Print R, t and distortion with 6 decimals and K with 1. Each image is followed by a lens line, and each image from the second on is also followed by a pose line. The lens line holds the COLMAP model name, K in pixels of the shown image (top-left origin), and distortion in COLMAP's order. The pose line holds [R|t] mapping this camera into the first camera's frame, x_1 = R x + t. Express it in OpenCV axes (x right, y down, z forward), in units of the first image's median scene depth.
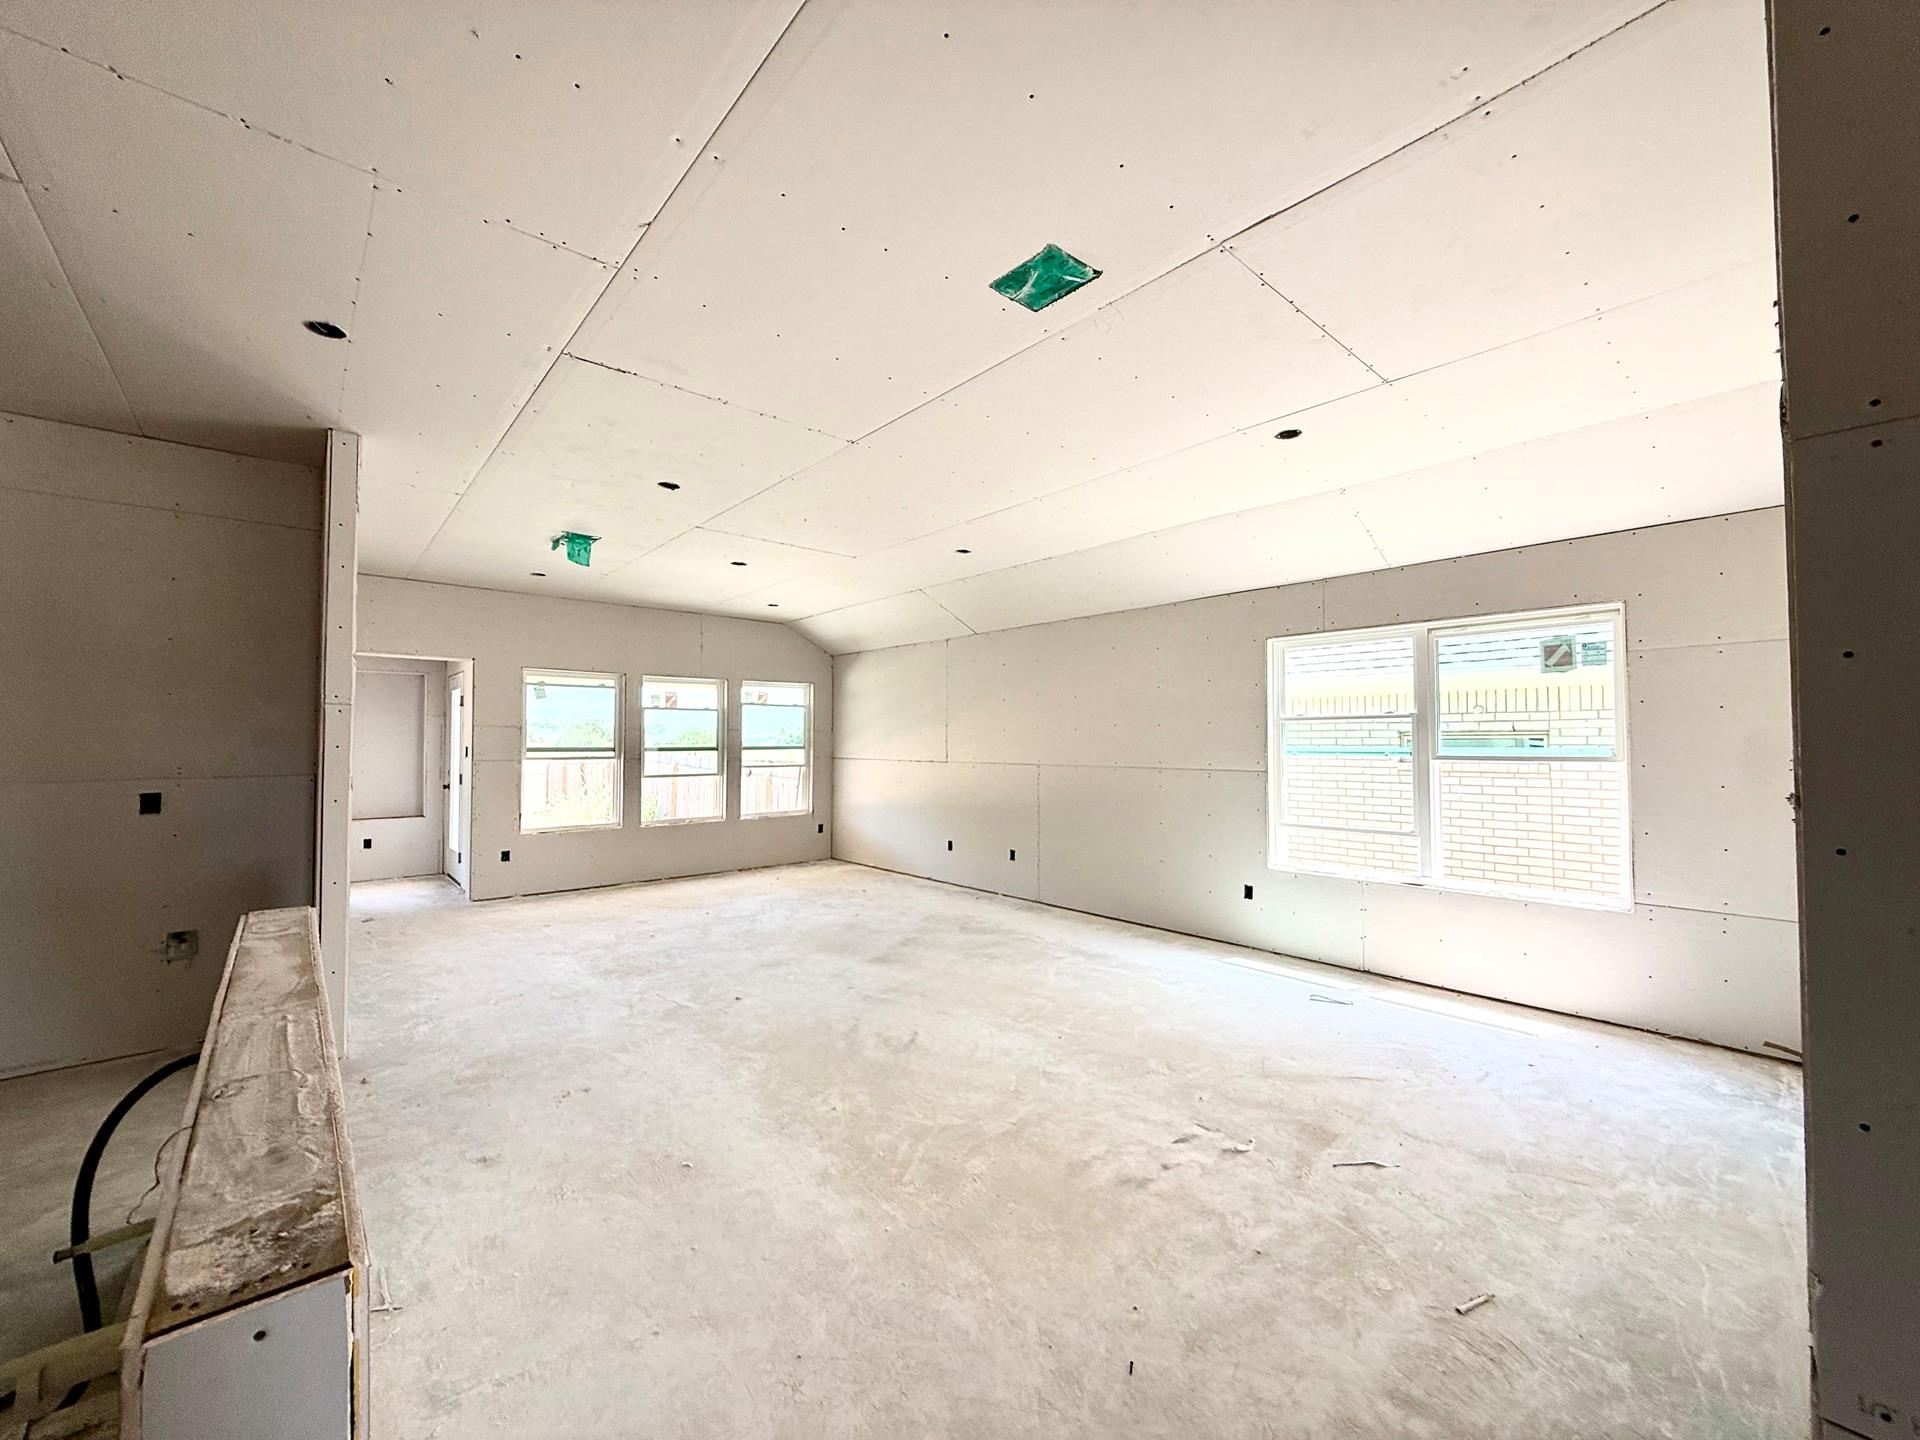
lens RADIAL K [[762.1, 0, 955.9], [0, 762.1, 726.8], [0, 0, 1]] dist [0.006313, 0.000101]
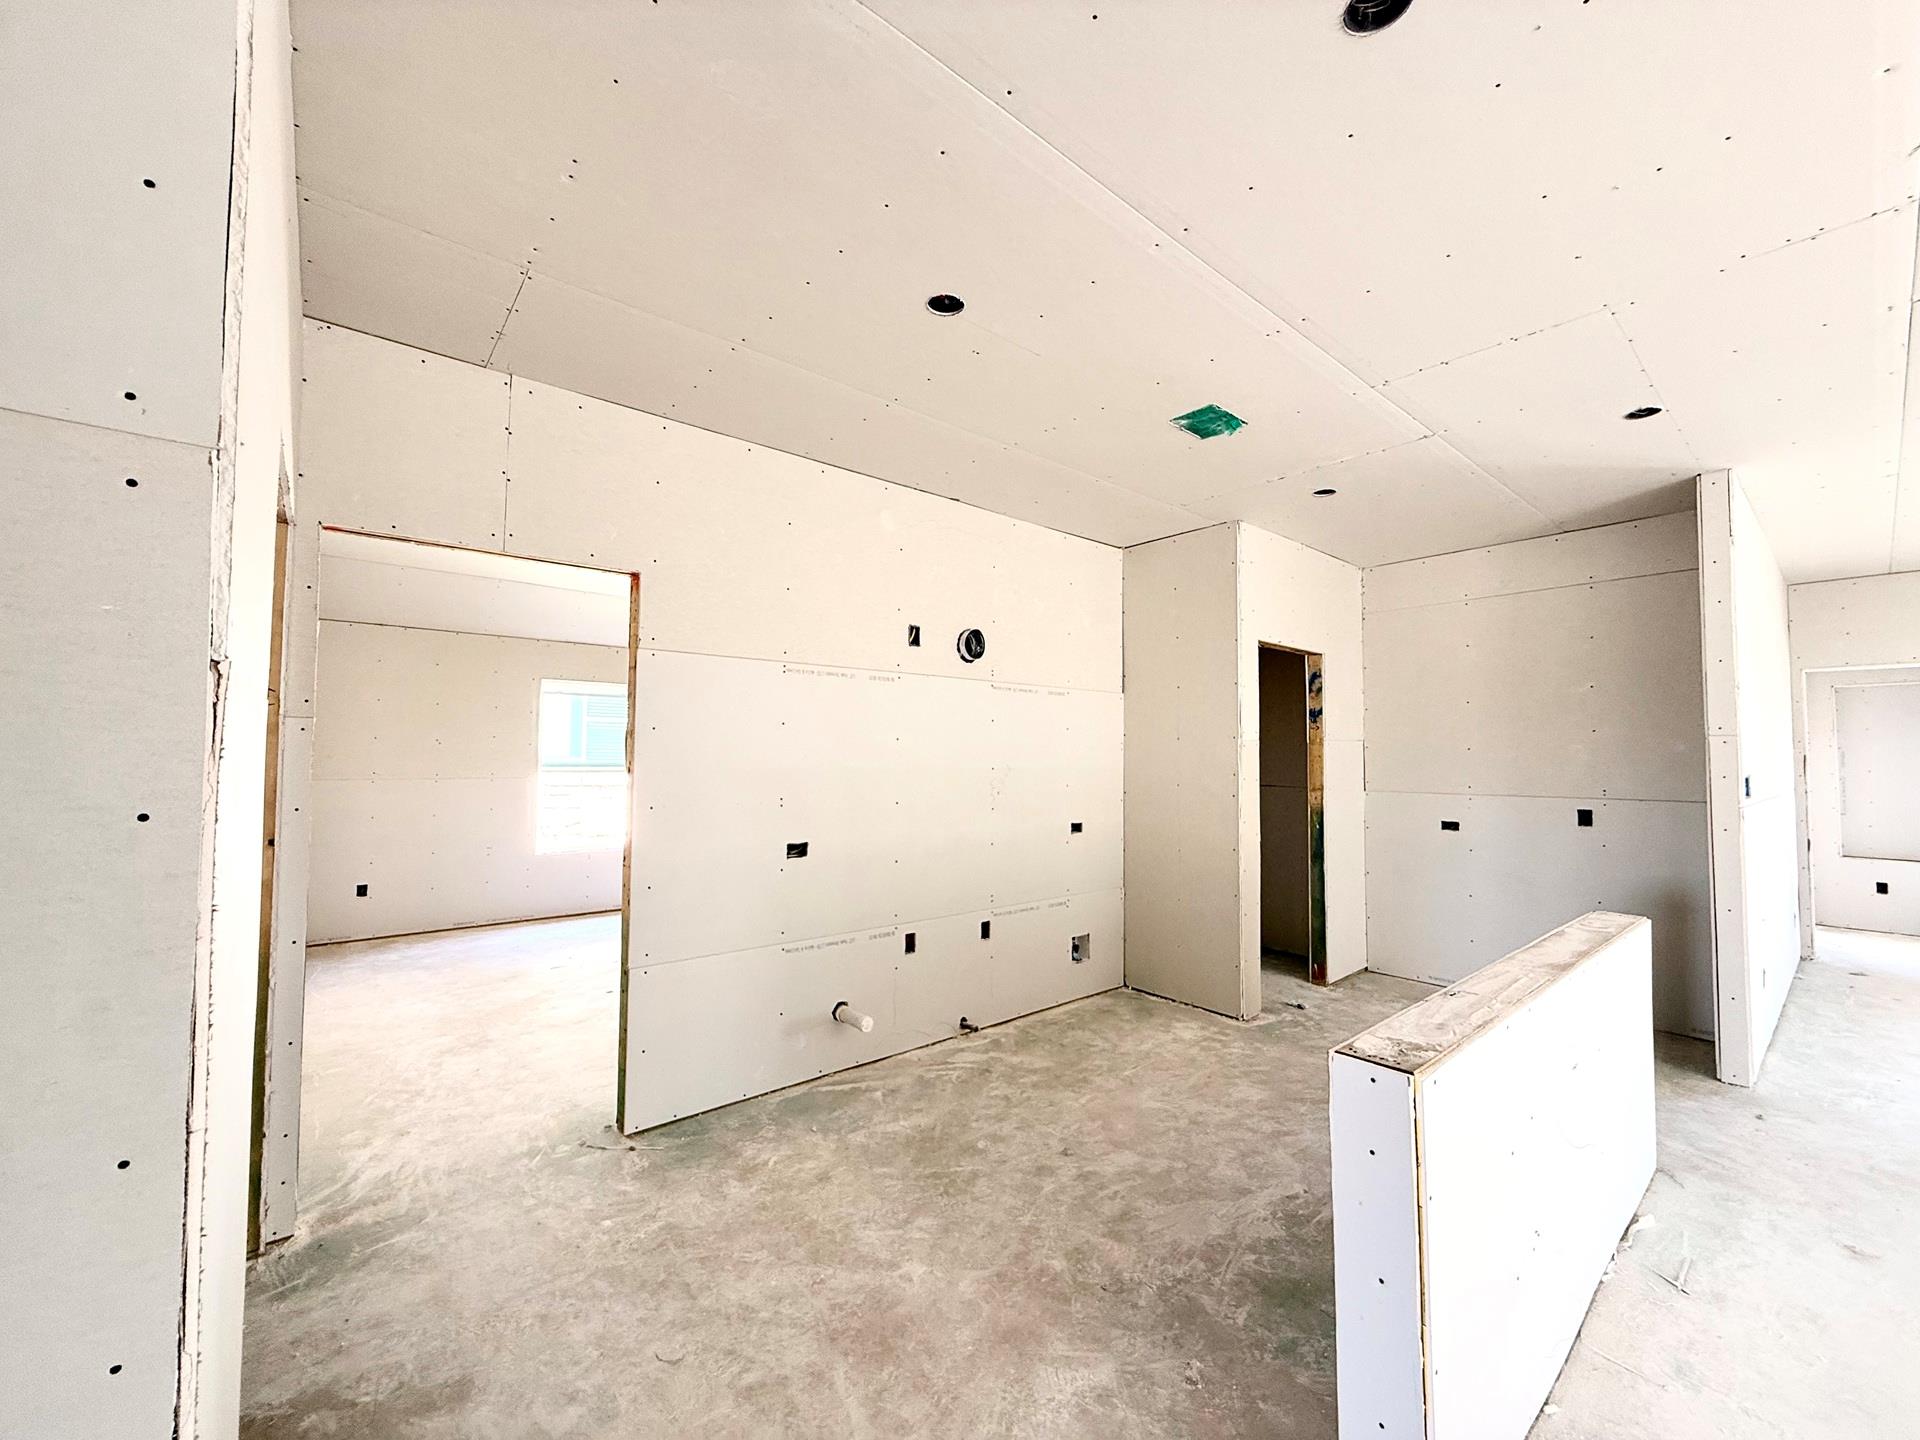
lens RADIAL K [[762.1, 0, 958.3], [0, 762.1, 717.4], [0, 0, 1]] dist [0.006313, 0.000101]
pose [[-0.019180, -0.053375, -0.998390, 0.350353], [0.015984, 0.998430, -0.053684, -0.020802], [0.999688, -0.016988, -0.018297, -0.010610]]
